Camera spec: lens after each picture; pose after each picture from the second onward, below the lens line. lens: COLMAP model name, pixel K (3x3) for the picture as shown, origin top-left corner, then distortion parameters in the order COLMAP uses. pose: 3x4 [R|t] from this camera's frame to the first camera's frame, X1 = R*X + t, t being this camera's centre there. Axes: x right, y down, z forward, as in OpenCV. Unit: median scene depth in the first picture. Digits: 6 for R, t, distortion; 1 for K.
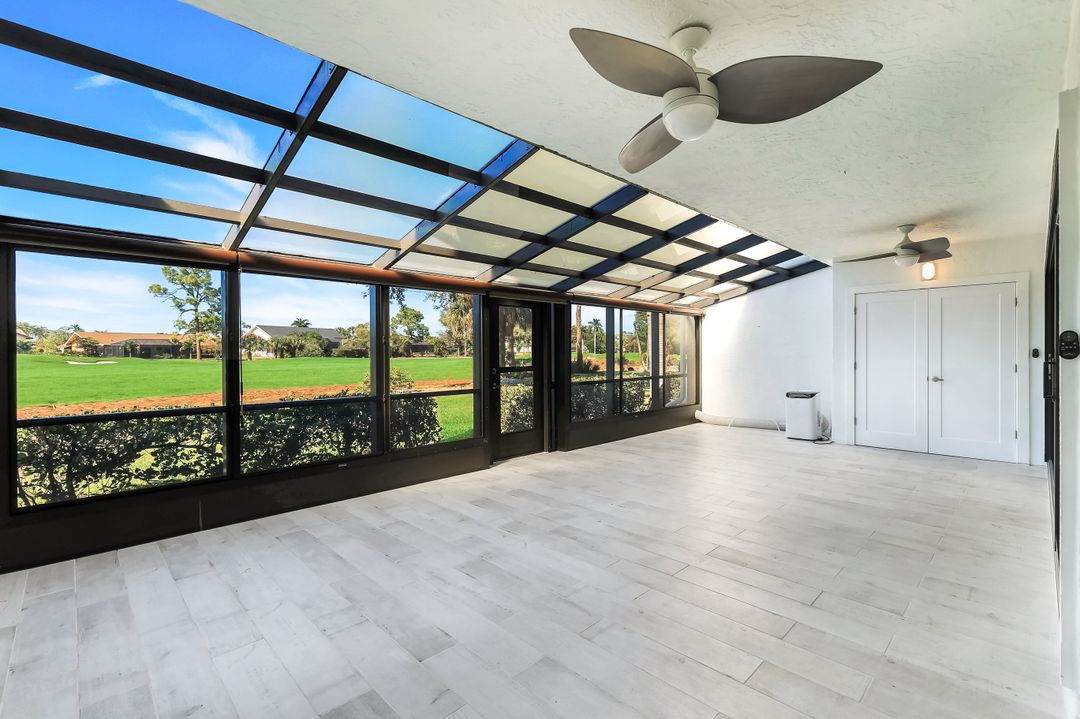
lens RADIAL K [[490.6, 0, 538.0], [0, 490.6, 353.3], [0, 0, 1]] dist [0.003385, 0.000261]
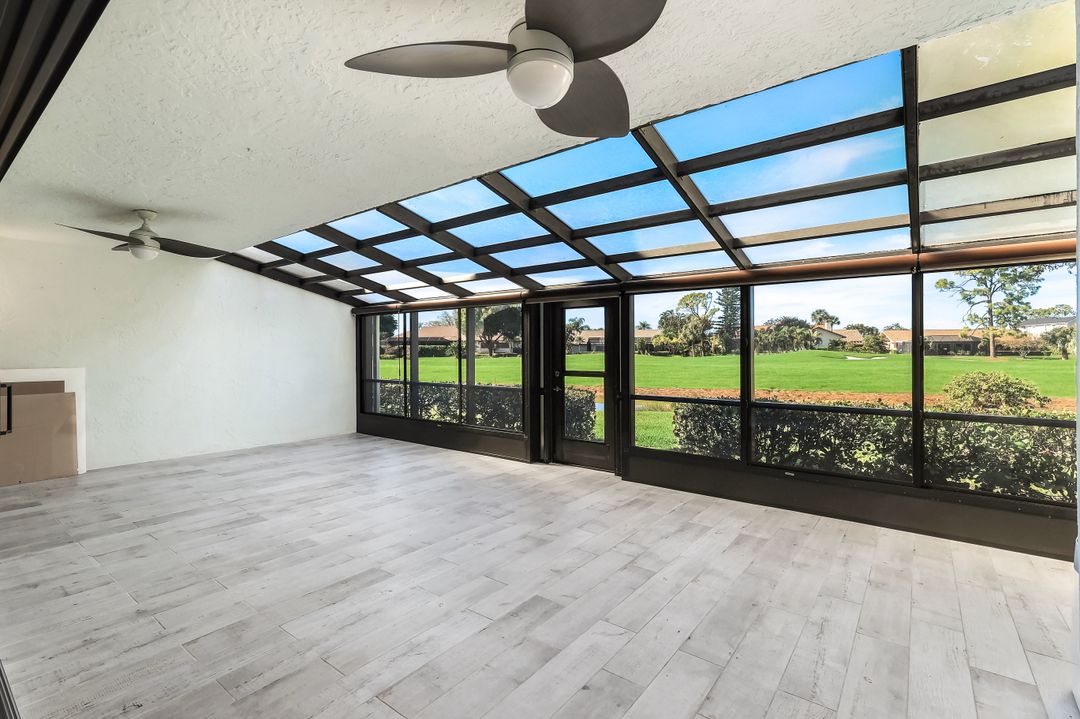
lens RADIAL K [[490.6, 0, 538.0], [0, 490.6, 353.3], [0, 0, 1]] dist [0.003385, 0.000261]
pose [[0.142576, 0.010950, -0.989723, 0.420804], [-0.002490, 0.999940, 0.010704, -0.007791], [0.989781, 0.000938, 0.142594, 0.377613]]
